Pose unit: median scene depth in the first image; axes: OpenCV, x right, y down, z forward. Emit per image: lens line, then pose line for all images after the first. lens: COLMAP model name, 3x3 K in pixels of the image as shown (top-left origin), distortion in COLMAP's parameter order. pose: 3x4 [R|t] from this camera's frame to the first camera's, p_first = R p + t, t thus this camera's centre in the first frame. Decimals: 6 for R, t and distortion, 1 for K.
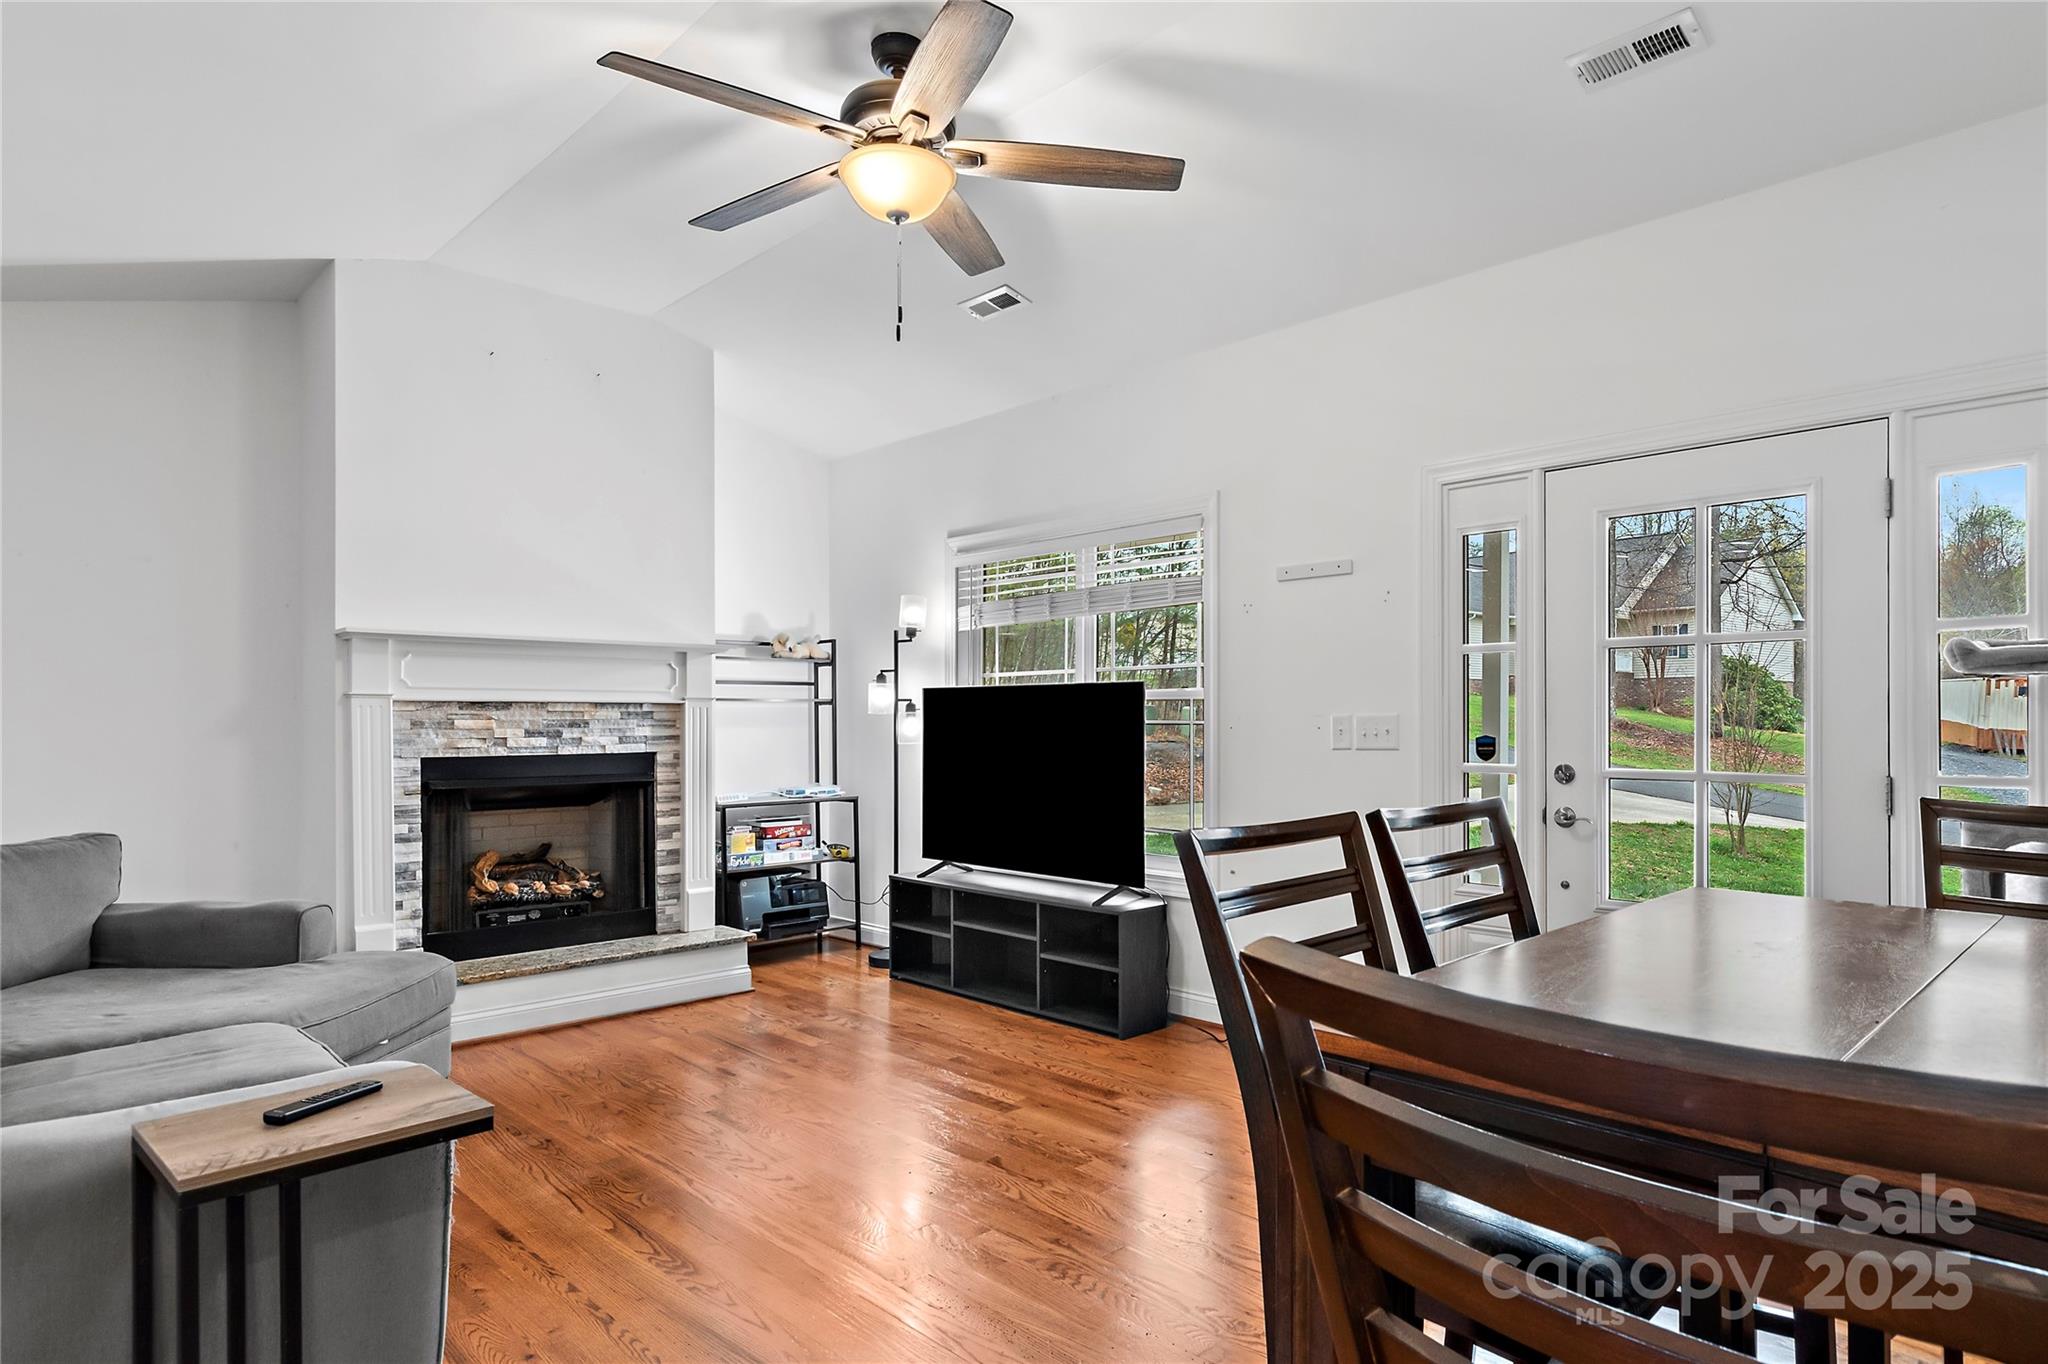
lens RADIAL K [[1152.6, 0, 1113.5], [0, 1152.6, 728.9], [0, 0, 1]] dist [-0.039936, -0.000942]
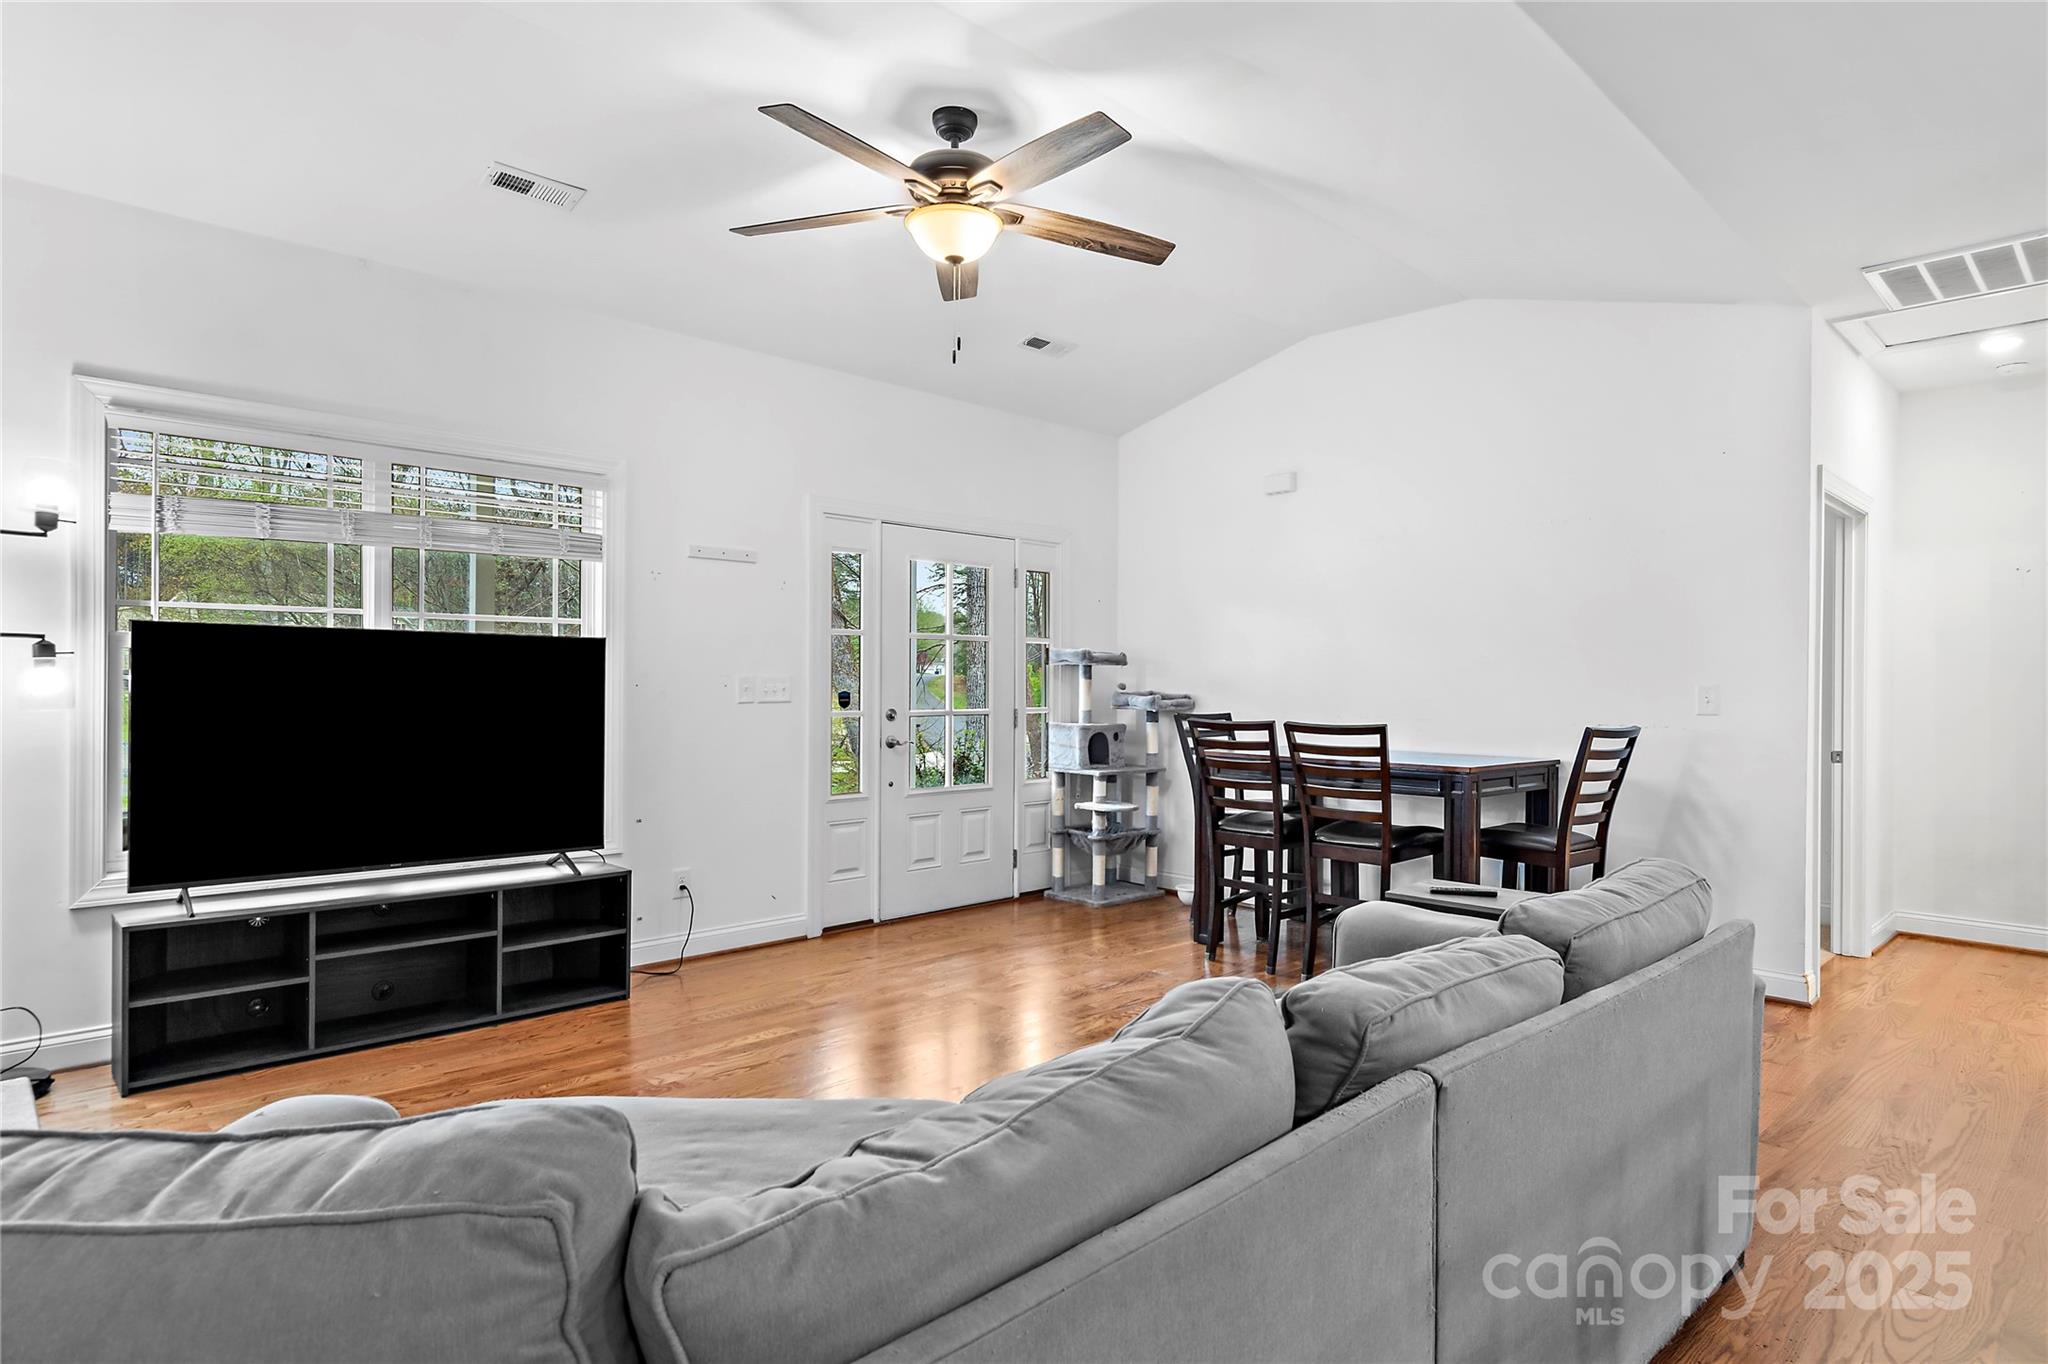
lens RADIAL K [[1123.0, 0, 1073.3], [0, 1123.0, 673.4], [0, 0, 1]] dist [0.001034, -0.003073]
pose [[0.011306, 0.015554, 0.999815, -0.856018], [0.002012, 0.999877, -0.015578, 0.004578], [-0.999934, 0.002188, 0.011274, 0.539847]]
